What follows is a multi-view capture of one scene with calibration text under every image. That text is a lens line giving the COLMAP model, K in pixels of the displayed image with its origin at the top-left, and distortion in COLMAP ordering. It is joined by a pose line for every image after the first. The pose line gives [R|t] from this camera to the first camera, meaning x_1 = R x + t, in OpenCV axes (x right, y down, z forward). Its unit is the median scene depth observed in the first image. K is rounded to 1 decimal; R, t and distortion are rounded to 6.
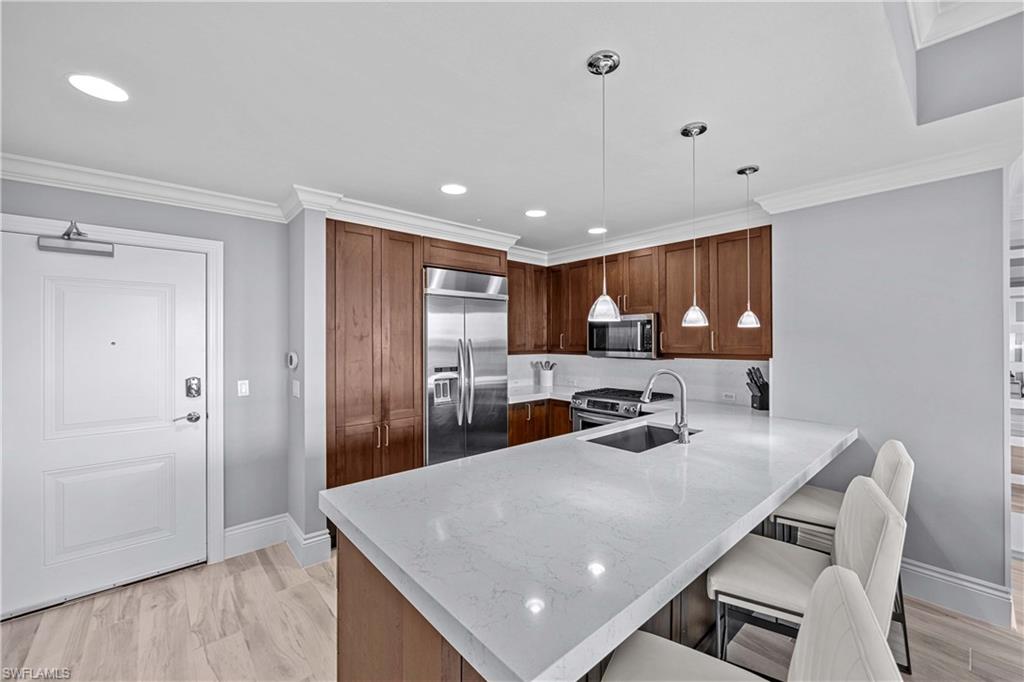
lens RADIAL K [[408.9, 0, 513.7], [0, 408.9, 343.8], [0, 0, 1]] dist [0.000212, 0.000045]
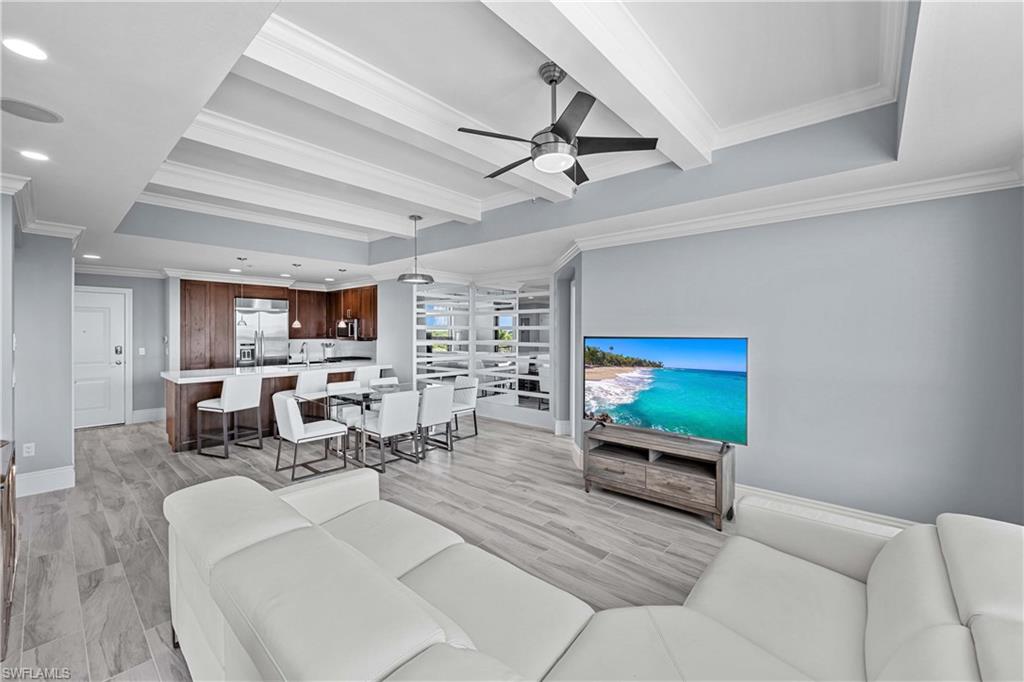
lens RADIAL K [[408.9, 0, 514.6], [0, 408.9, 340.1], [0, 0, 1]] dist [0.000212, 0.000045]
pose [[0.992930, 0.002973, 0.118660, 1.079358], [-0.004653, 0.999893, 0.013887, 0.001518], [-0.118606, -0.014341, 0.992838, -1.443816]]
